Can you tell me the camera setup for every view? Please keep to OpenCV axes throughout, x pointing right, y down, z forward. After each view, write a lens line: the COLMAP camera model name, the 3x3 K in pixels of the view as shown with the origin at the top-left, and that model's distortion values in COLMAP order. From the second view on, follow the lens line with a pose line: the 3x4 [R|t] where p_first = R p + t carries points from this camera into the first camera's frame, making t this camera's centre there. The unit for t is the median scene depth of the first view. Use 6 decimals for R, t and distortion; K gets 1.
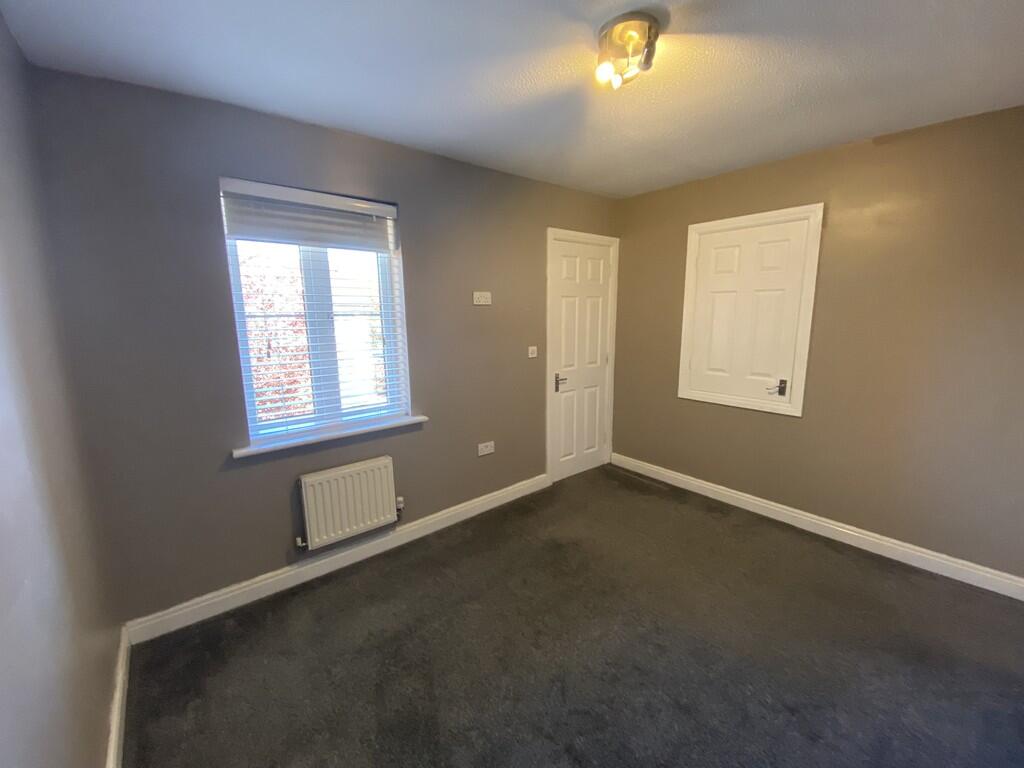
lens RADIAL K [[421.8, 0, 512.0], [0, 421.8, 384.0], [0, 0, 1]] dist [0.069581, -0.045296]
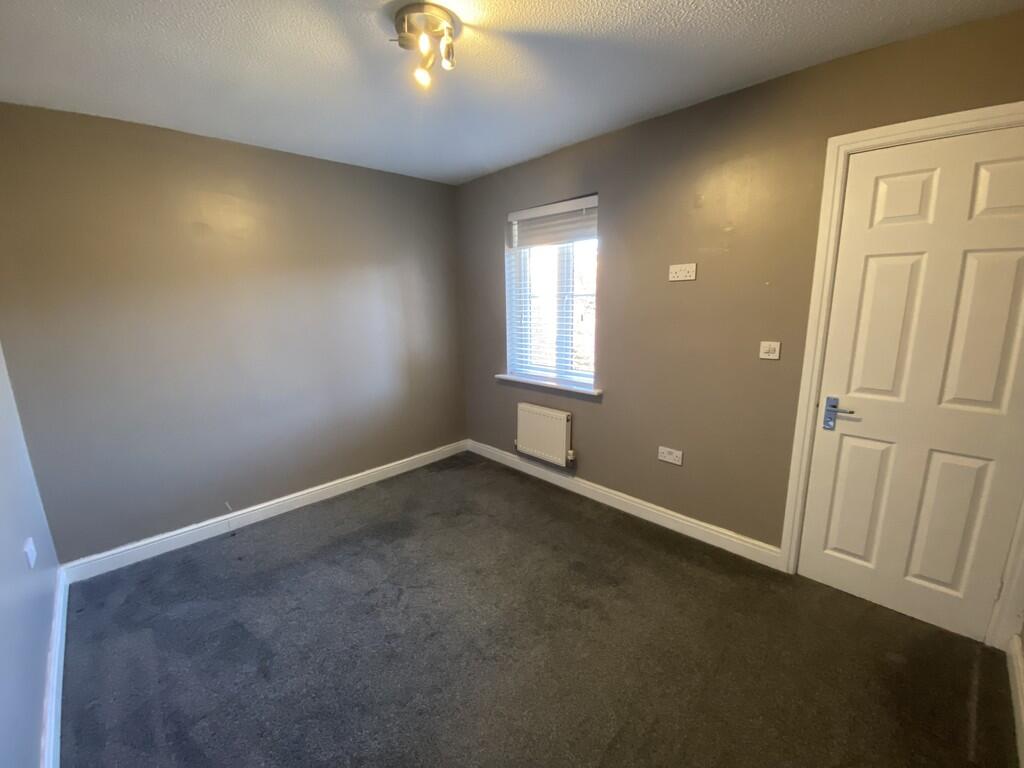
lens RADIAL K [[421.8, 0, 512.0], [0, 421.8, 384.0], [0, 0, 1]] dist [0.069581, -0.045296]
pose [[0.082018, 0.209292, -0.974407, 0.817442], [-0.151467, 0.968962, 0.195374, -0.116662], [0.985054, 0.131566, 0.111173, 0.674974]]
